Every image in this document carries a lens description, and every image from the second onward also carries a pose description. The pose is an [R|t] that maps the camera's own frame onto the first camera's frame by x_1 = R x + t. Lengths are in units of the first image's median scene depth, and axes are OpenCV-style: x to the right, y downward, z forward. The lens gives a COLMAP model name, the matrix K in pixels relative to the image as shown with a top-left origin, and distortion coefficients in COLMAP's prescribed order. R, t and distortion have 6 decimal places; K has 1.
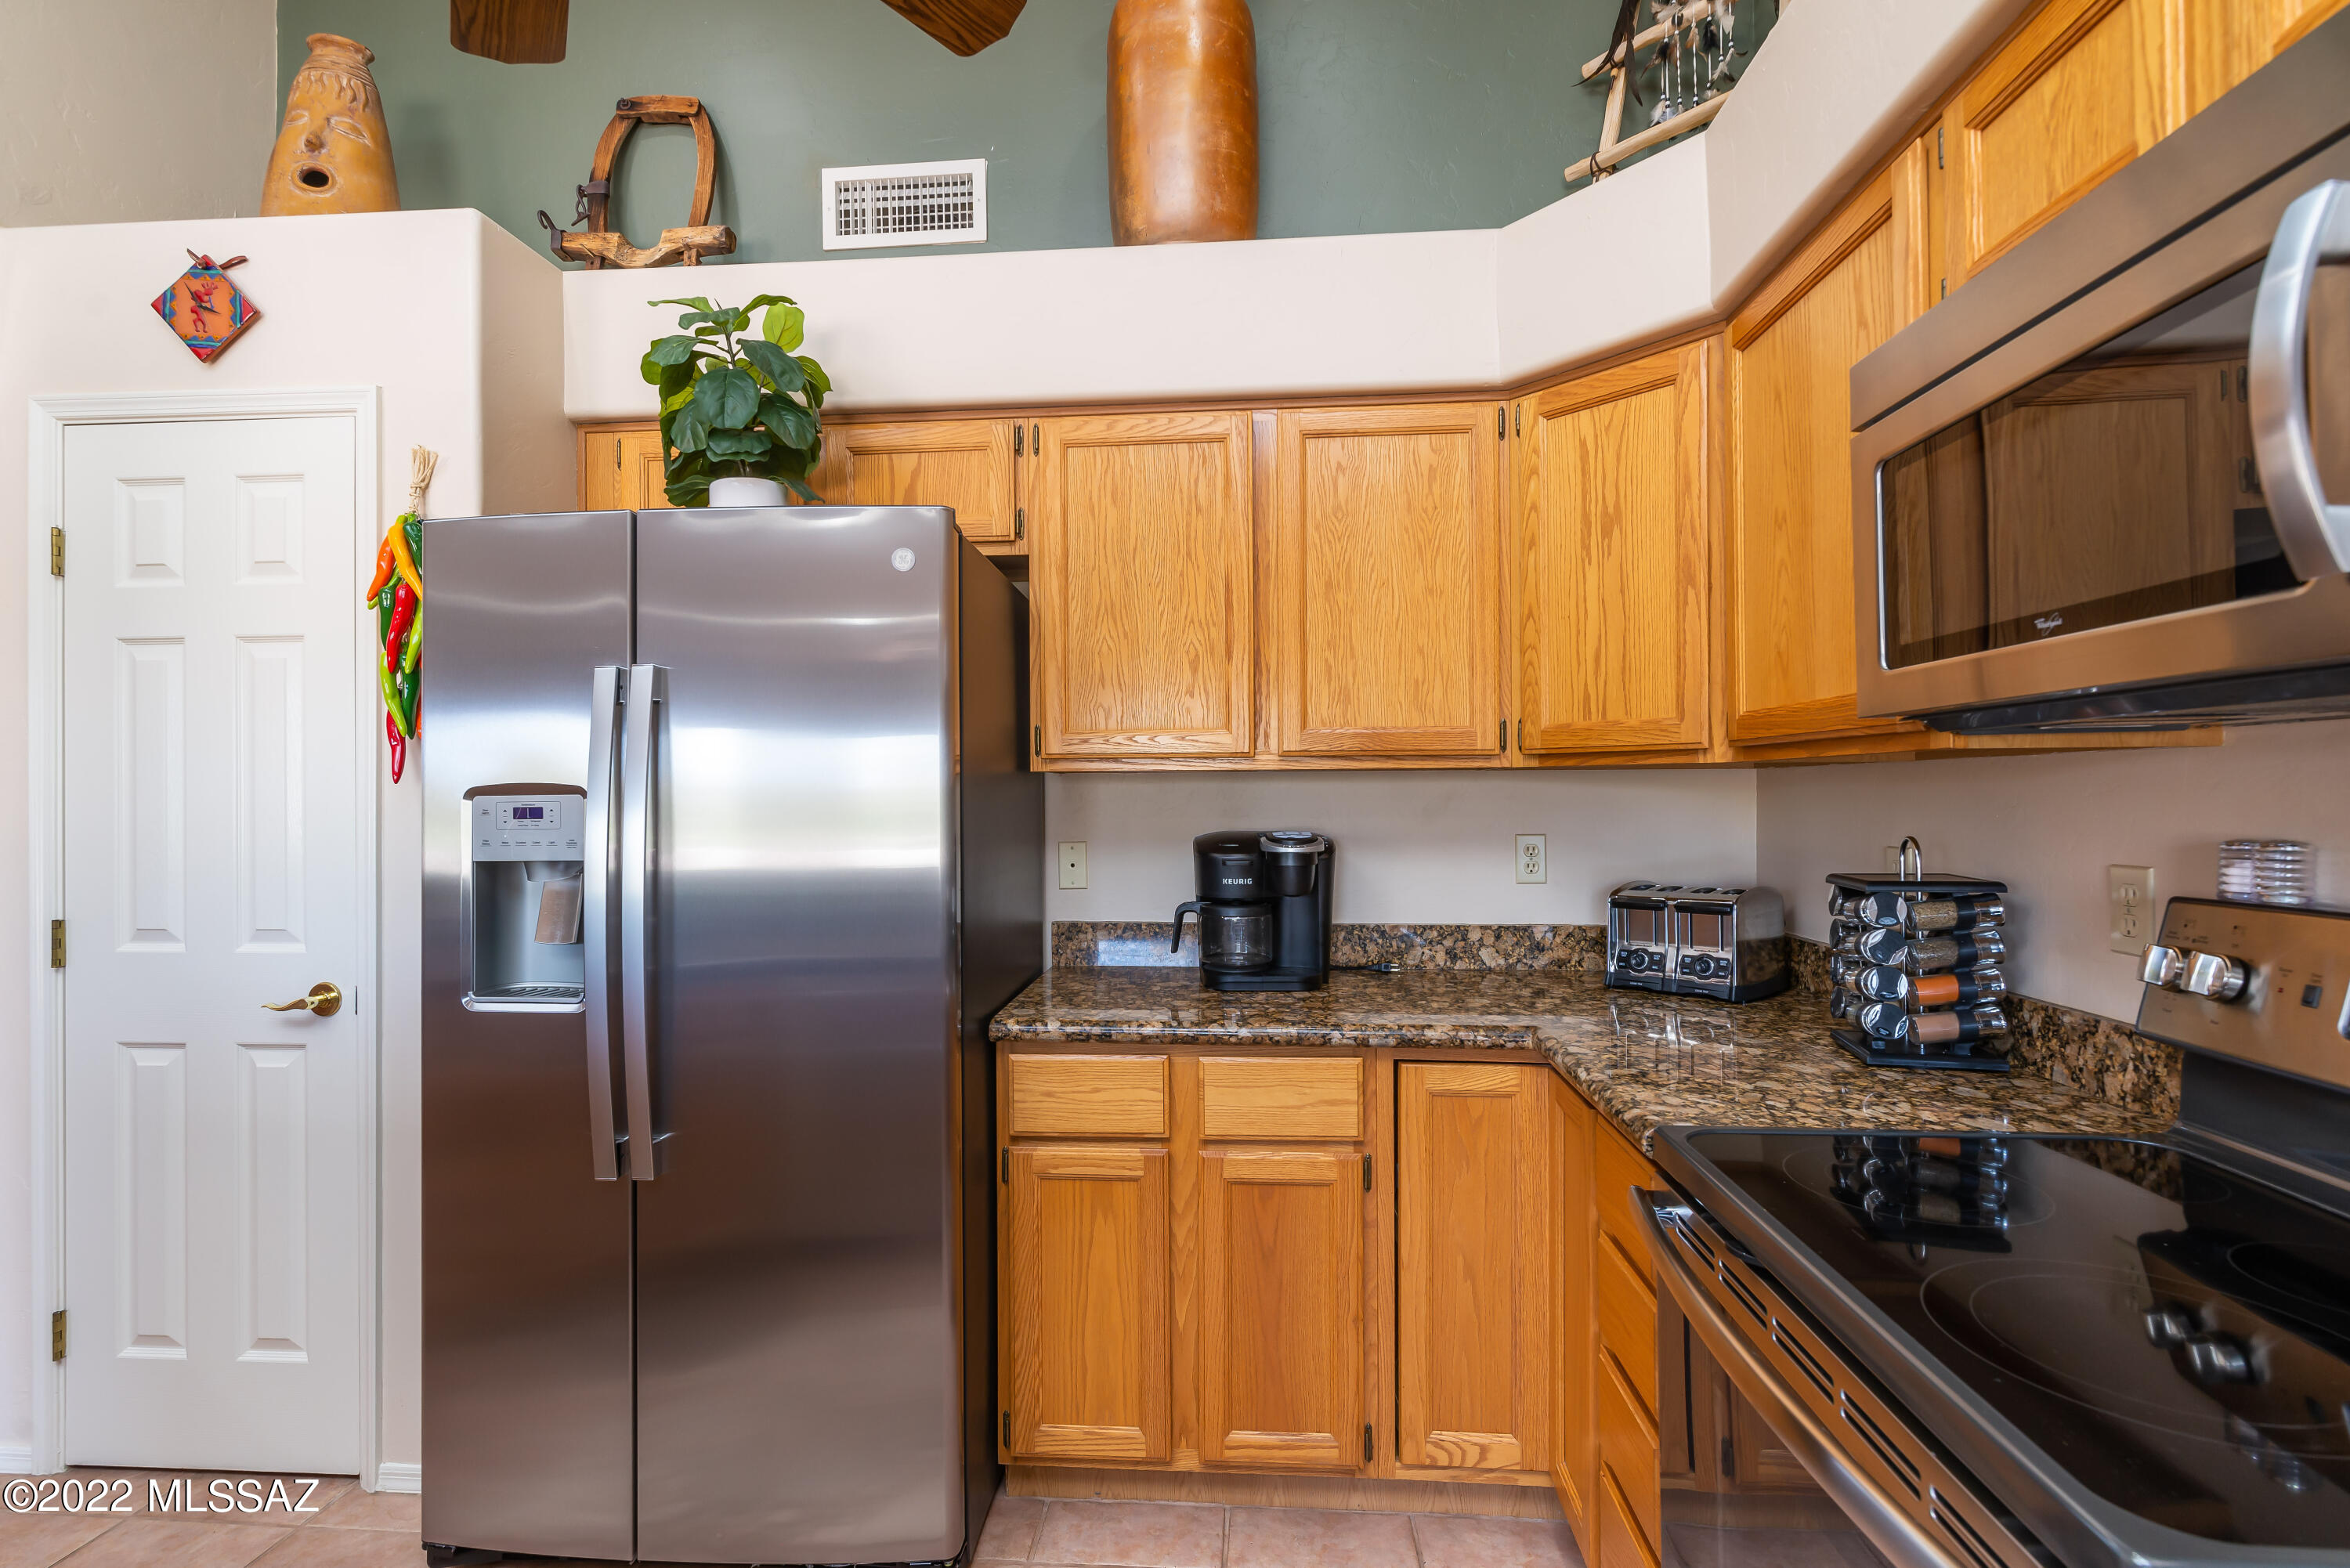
lens RADIAL K [[1104.5, 0, 1171.7], [0, 1104.5, 790.8], [0, 0, 1]] dist [-0.005805, 0.000930]
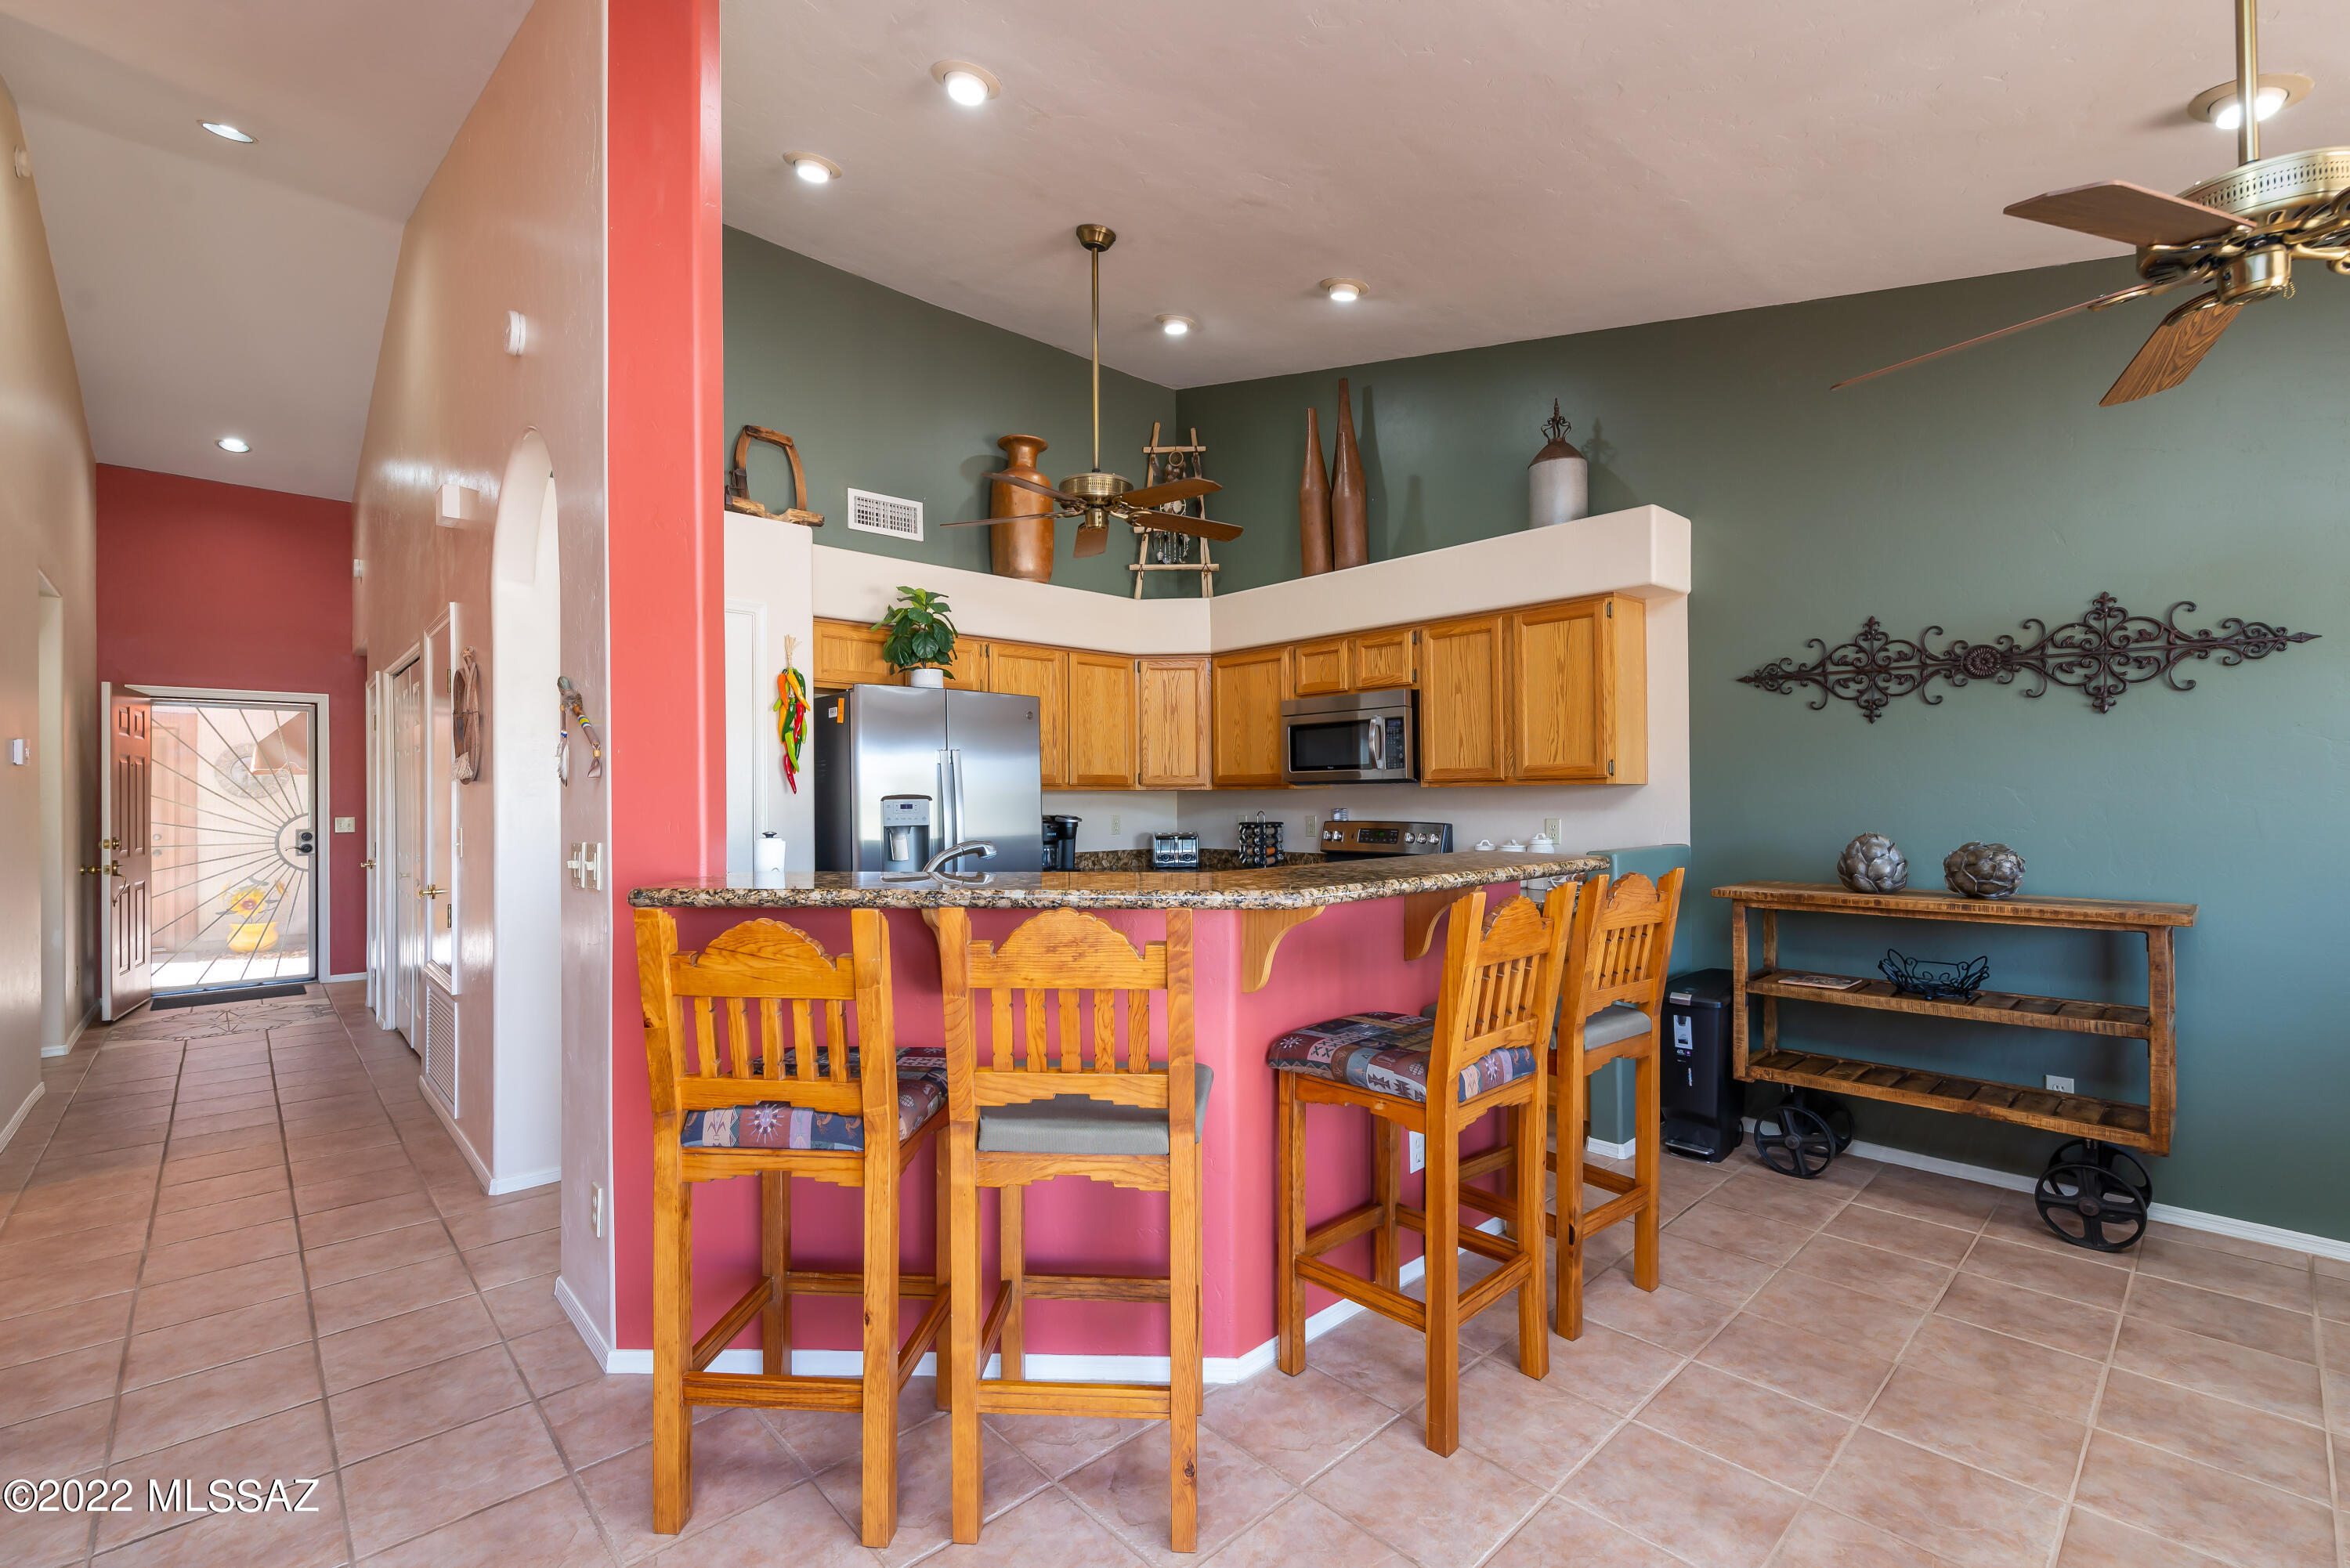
lens RADIAL K [[1012.5, 0, 1176.5], [0, 1012.5, 791.0], [0, 0, 1]] dist [0.000899, -0.000124]
pose [[0.671536, 0.007903, 0.740930, -1.678380], [0.000304, 0.999940, -0.010942, 0.009436], [-0.740972, 0.007573, 0.671493, -0.883089]]
